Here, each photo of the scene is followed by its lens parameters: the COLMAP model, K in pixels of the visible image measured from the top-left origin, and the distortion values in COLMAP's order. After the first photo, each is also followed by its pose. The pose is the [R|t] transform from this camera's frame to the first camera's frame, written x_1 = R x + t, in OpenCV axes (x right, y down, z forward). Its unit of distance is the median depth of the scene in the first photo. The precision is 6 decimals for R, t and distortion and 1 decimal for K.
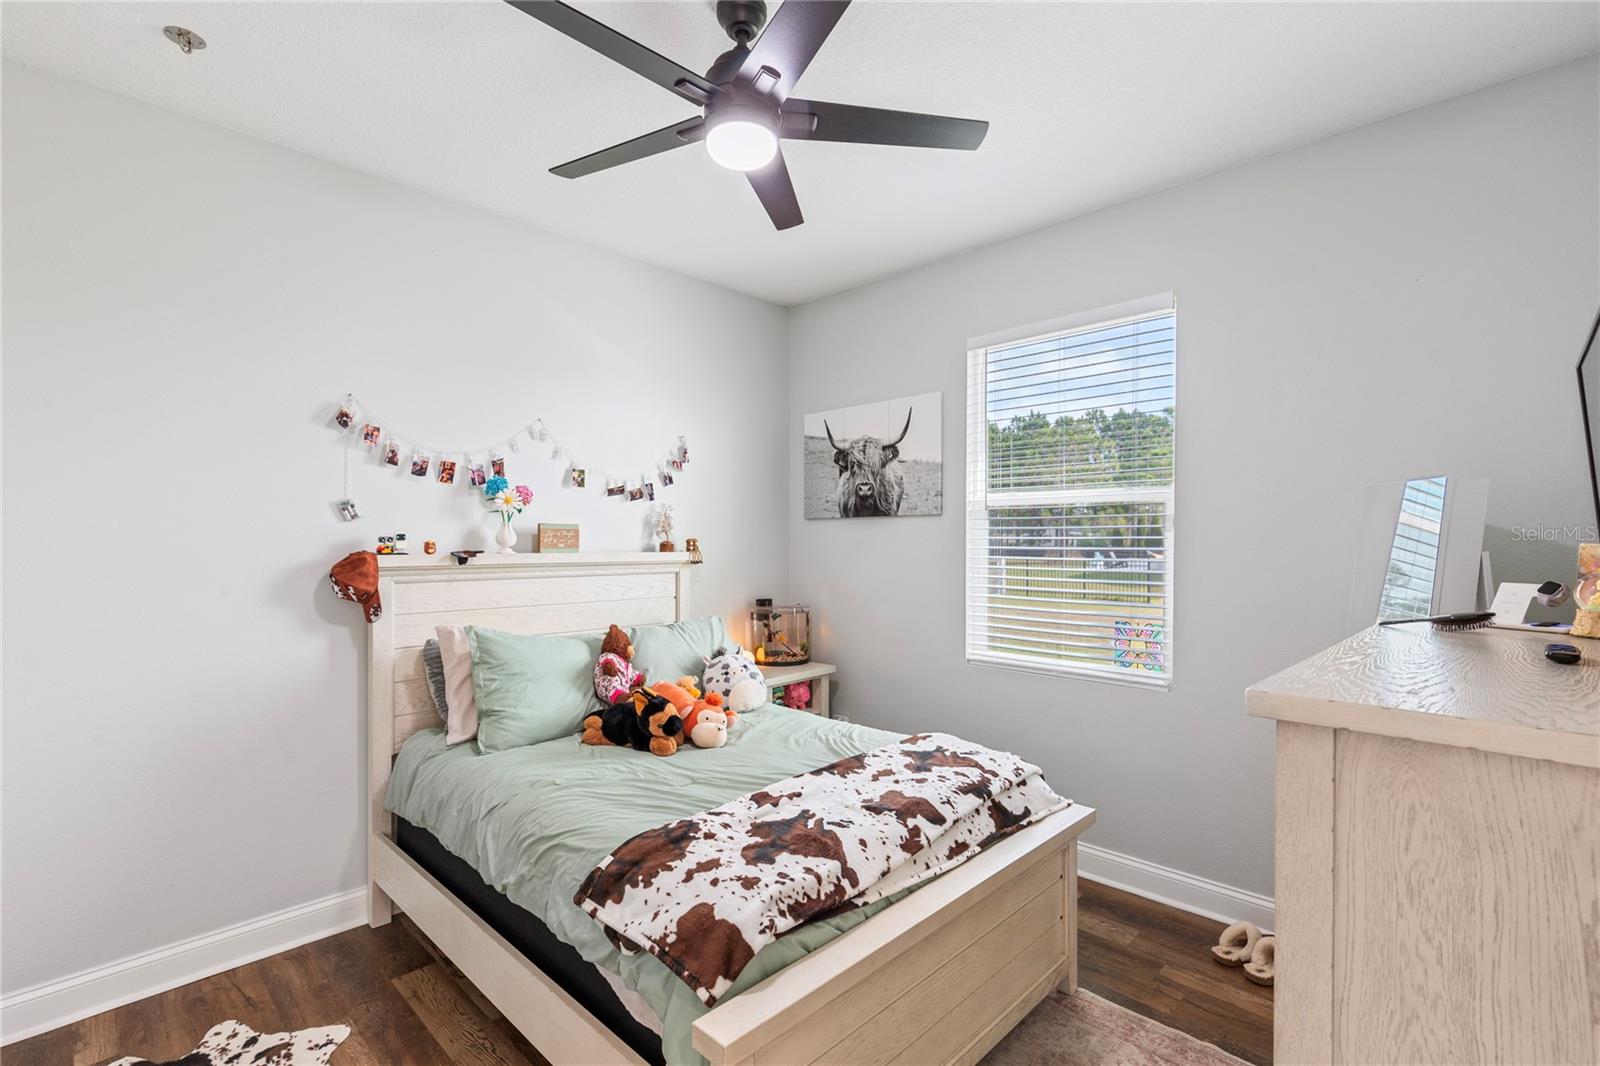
lens RADIAL K [[728.1, 0, 800.0], [0, 728.1, 533.0], [0, 0, 1]] dist [0.001461, -0.000021]
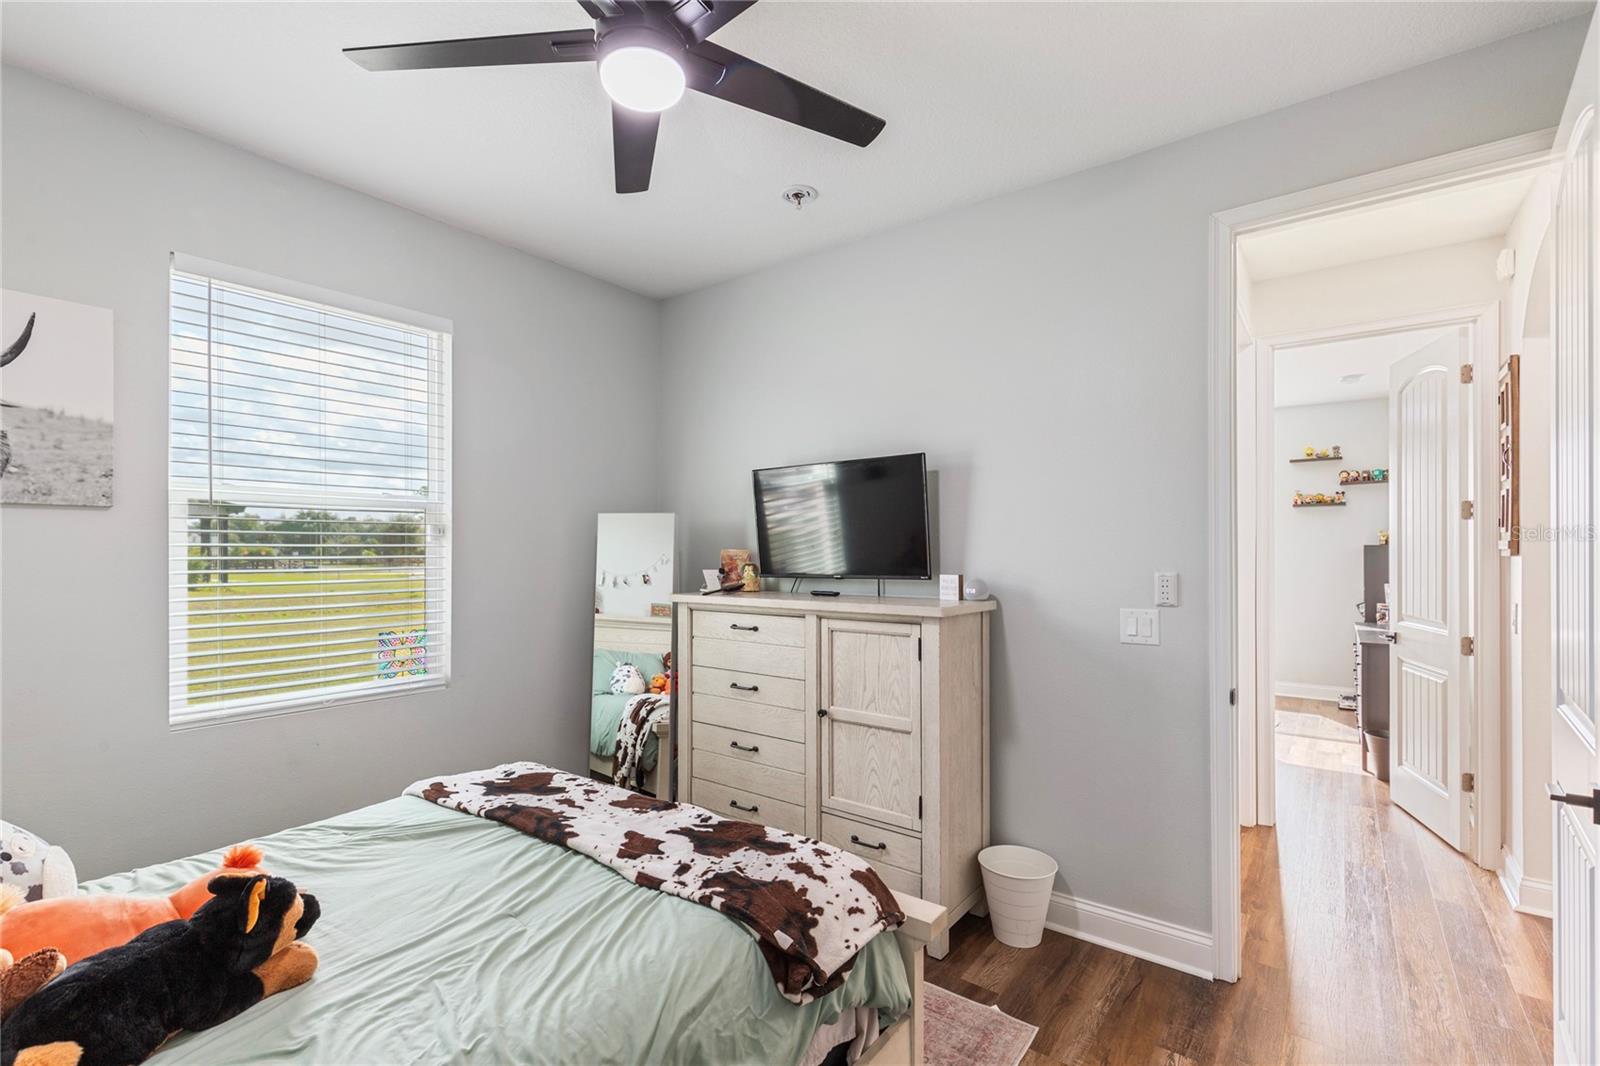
lens RADIAL K [[716.6, 0, 795.4], [0, 716.6, 535.9], [0, 0, 1]] dist [0.005249, -0.000191]
pose [[-0.121018, 0.017740, 0.992492, -0.773275], [-0.009472, 0.999774, -0.019025, 0.008769], [-0.992605, -0.011703, -0.120822, 0.778877]]
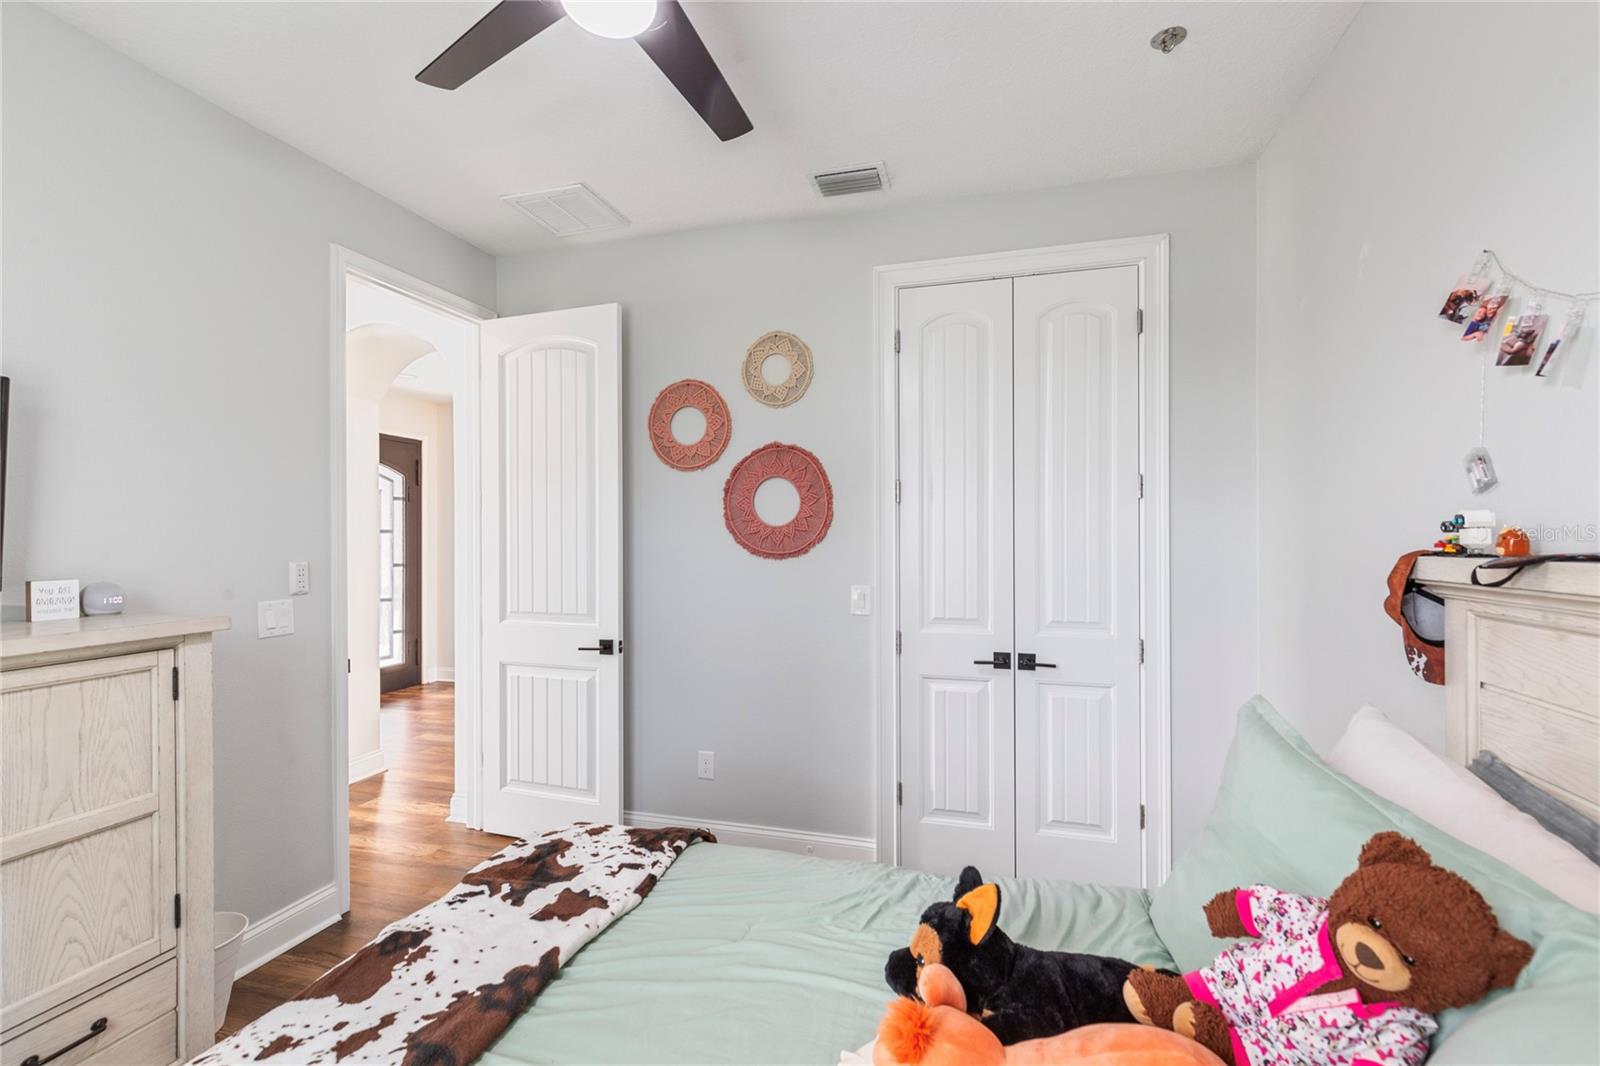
lens RADIAL K [[716.6, 0, 795.4], [0, 716.6, 535.9], [0, 0, 1]] dist [0.005249, -0.000191]
pose [[-0.880549, 0.000846, -0.473955, 0.084573], [0.009838, 0.999816, -0.016492, 0.022426], [0.473853, -0.019184, -0.880395, 1.444566]]
